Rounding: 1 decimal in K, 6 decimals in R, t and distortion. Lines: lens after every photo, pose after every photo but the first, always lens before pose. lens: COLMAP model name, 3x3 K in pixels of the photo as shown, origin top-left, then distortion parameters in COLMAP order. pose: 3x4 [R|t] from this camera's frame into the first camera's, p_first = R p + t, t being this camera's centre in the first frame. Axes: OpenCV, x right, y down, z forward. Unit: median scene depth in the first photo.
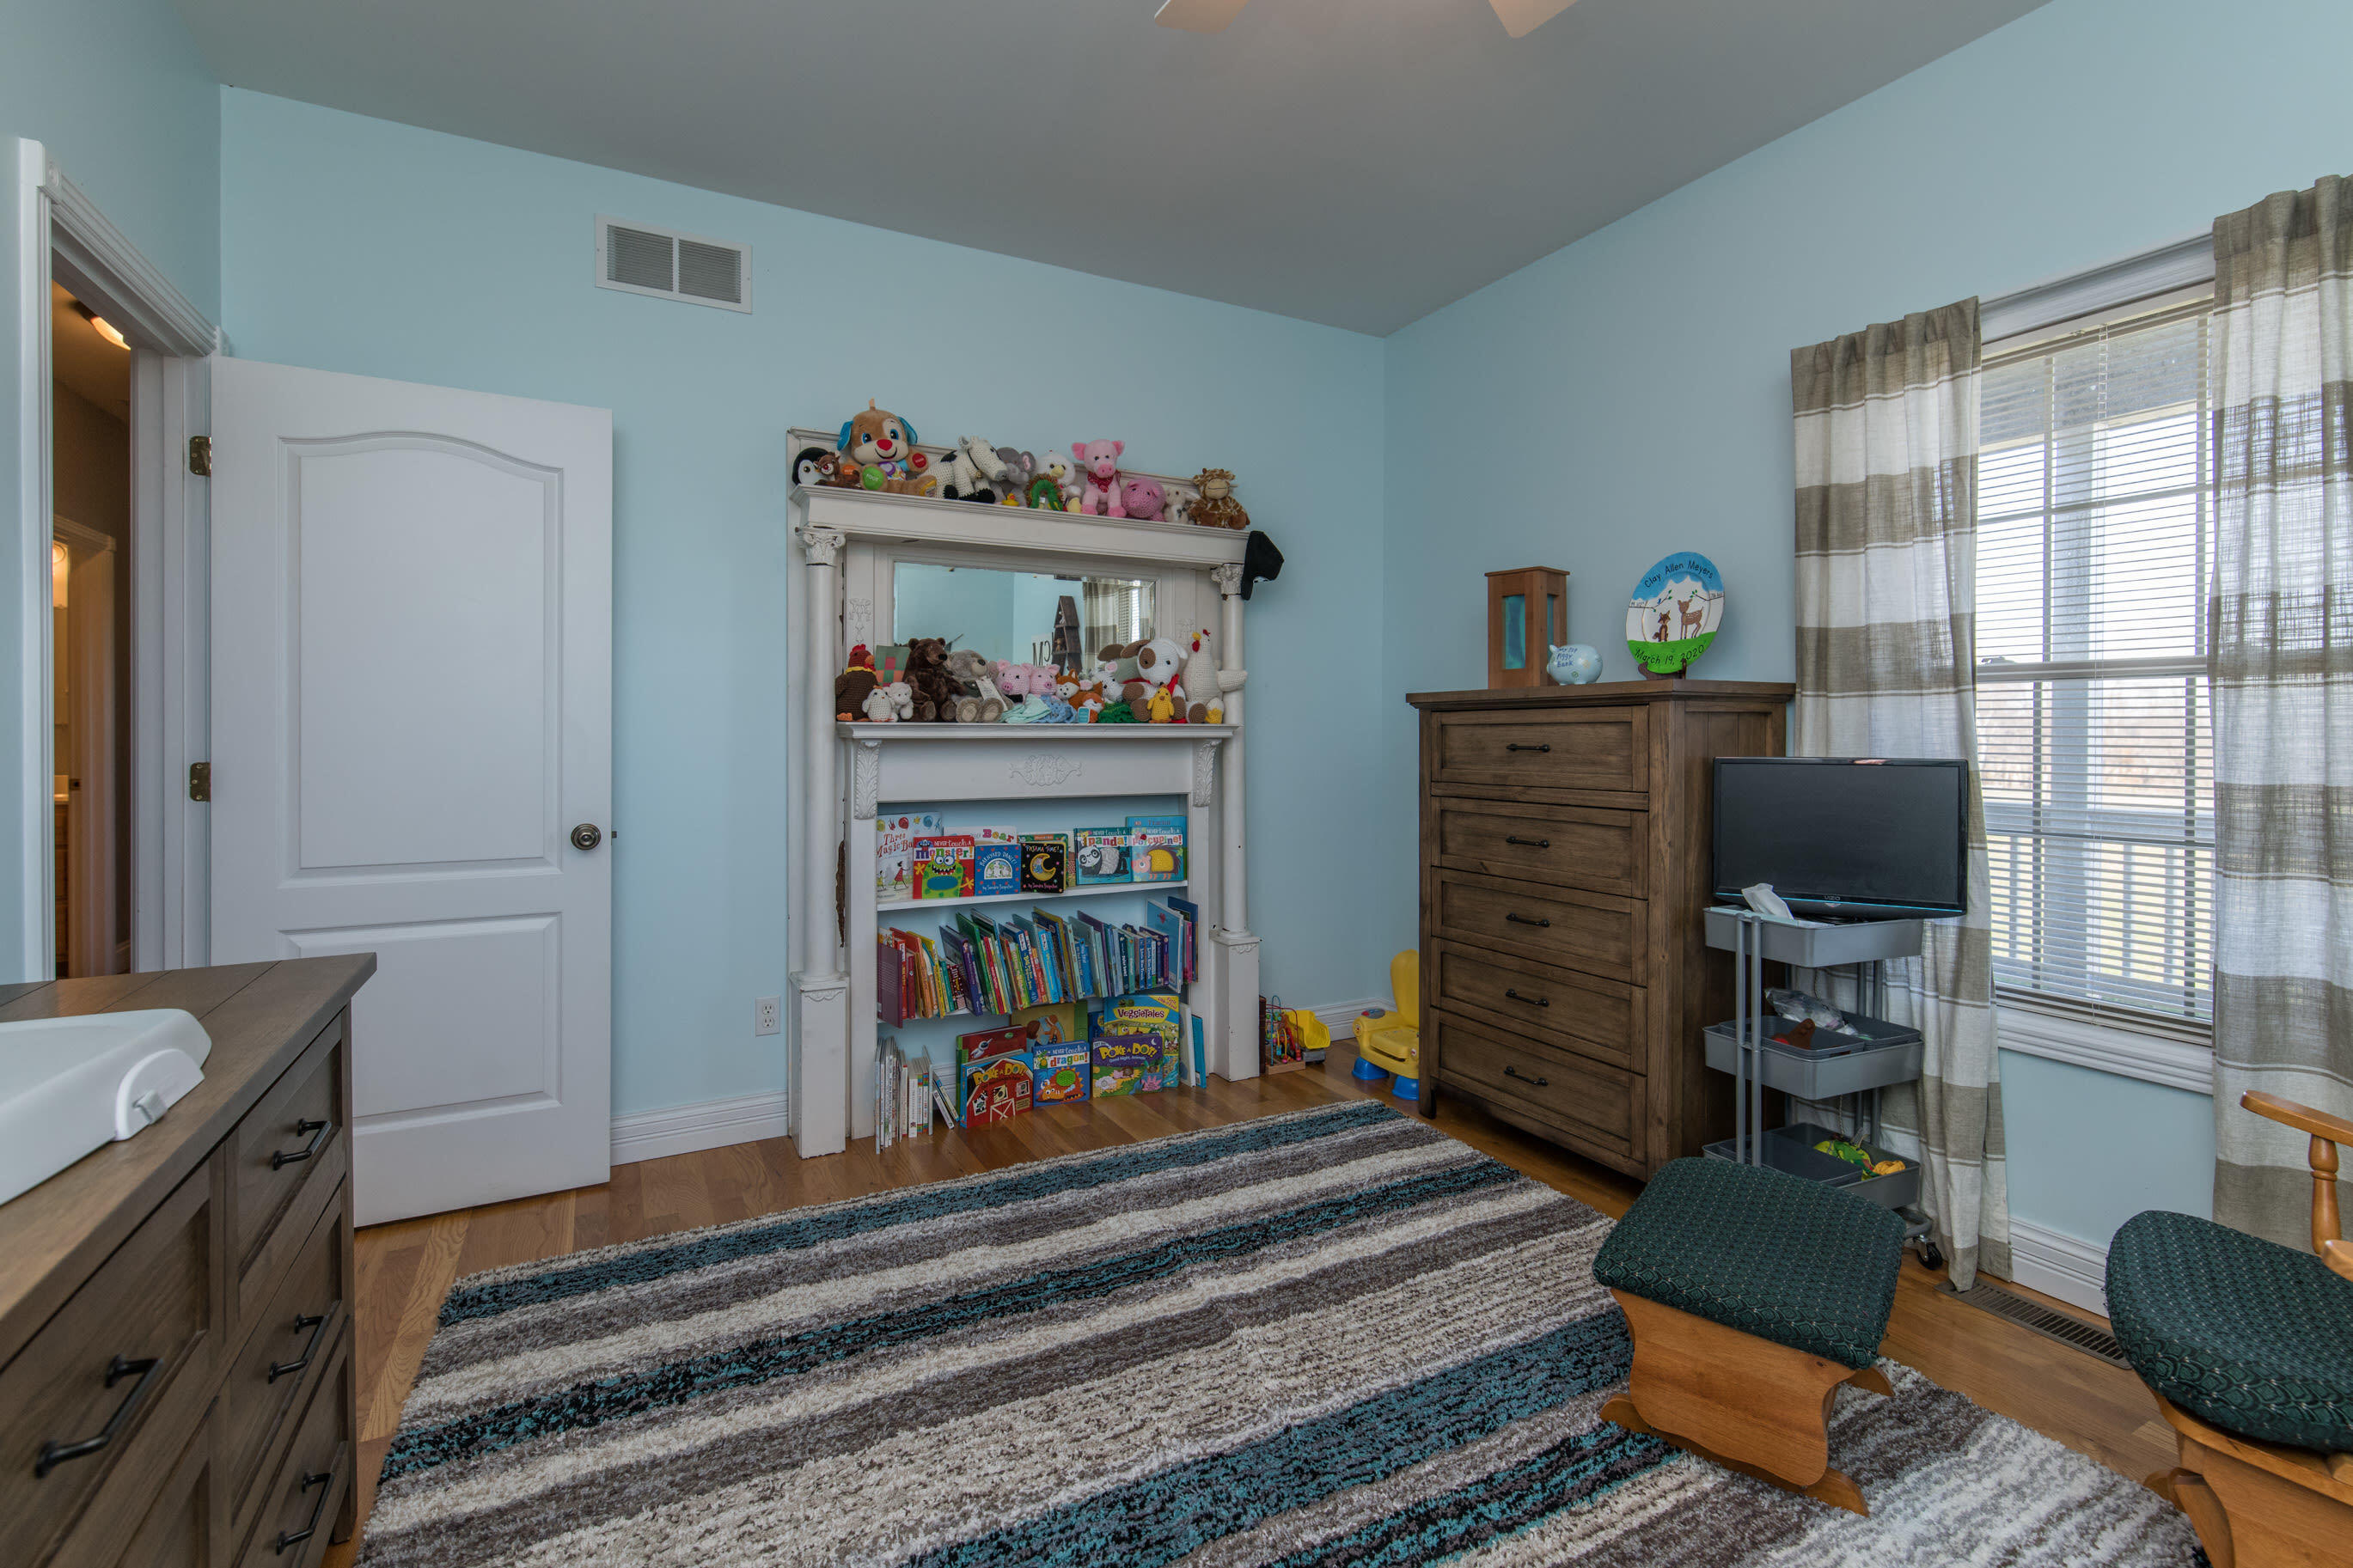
lens RADIAL K [[1077.1, 0, 1157.0], [0, 1077.1, 735.1], [0, 0, 1]] dist [-0.000355, 0.000203]
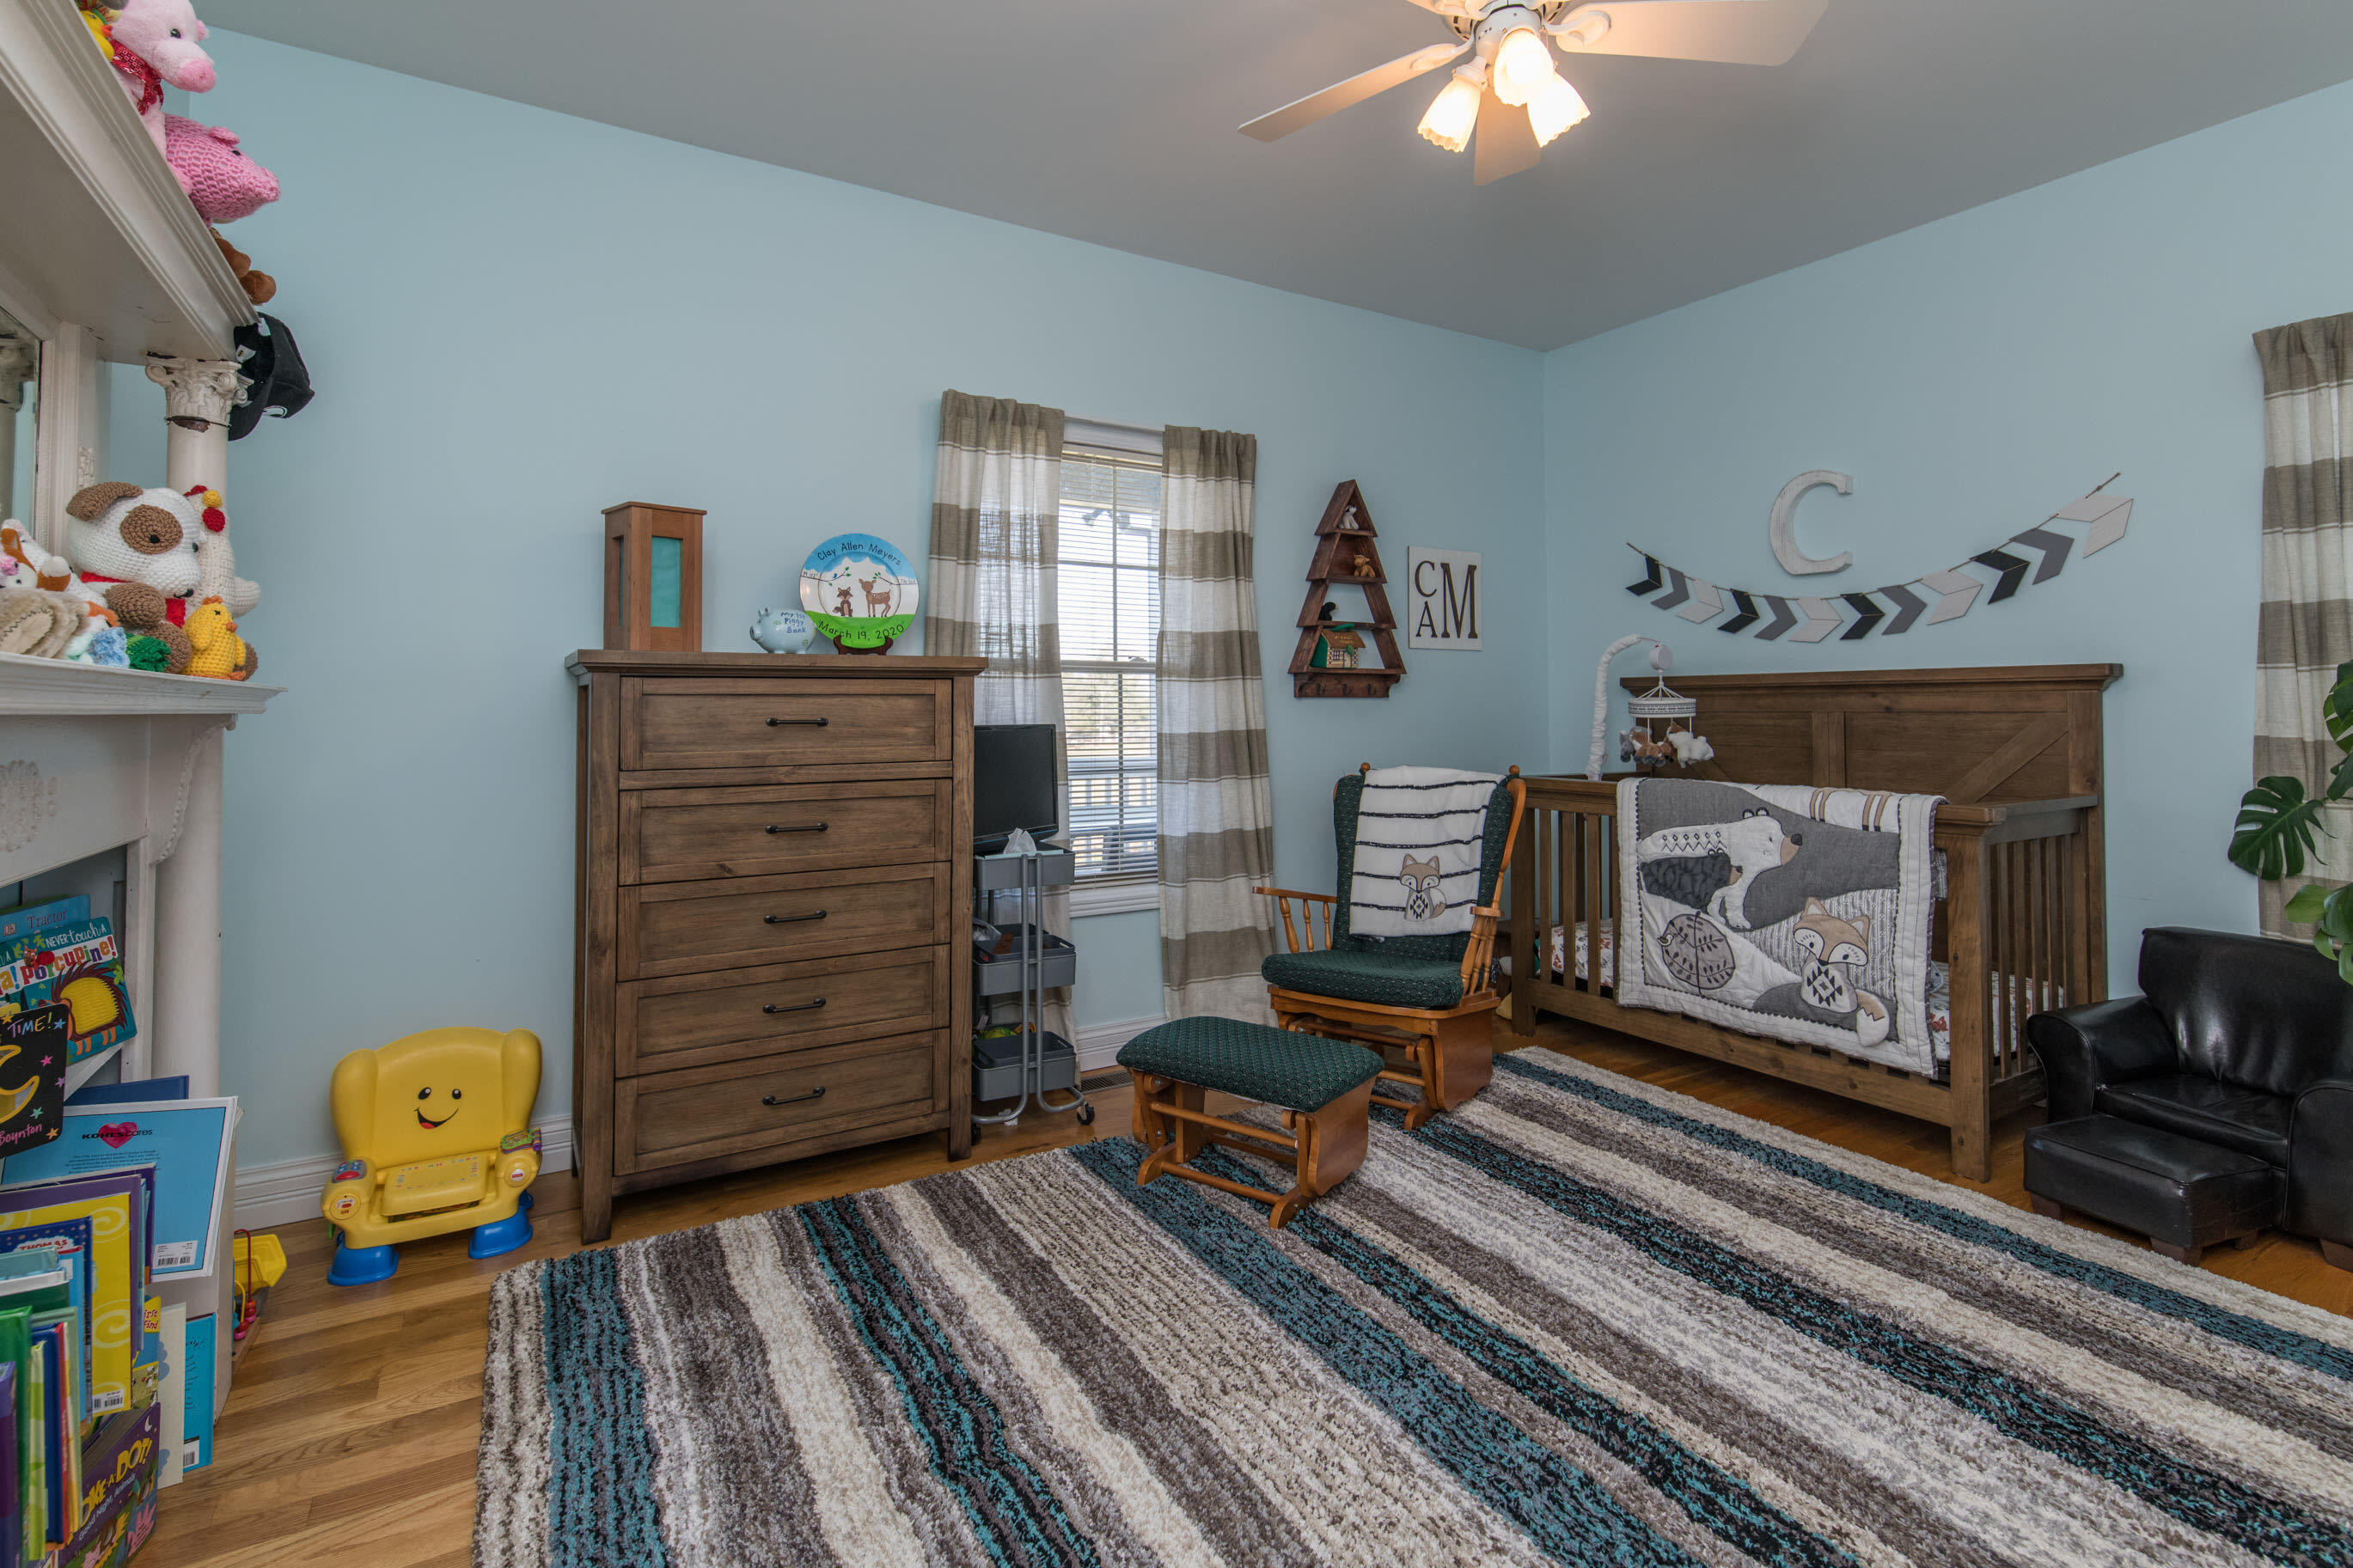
lens RADIAL K [[1077.1, 0, 1121.3], [0, 1077.1, 695.8], [0, 0, 1]] dist [-0.000355, 0.000203]
pose [[-0.044807, 0.017410, 0.998844, -0.583376], [0.007333, 0.999827, -0.017098, 0.007905], [-0.998969, 0.006559, -0.044927, 0.816678]]
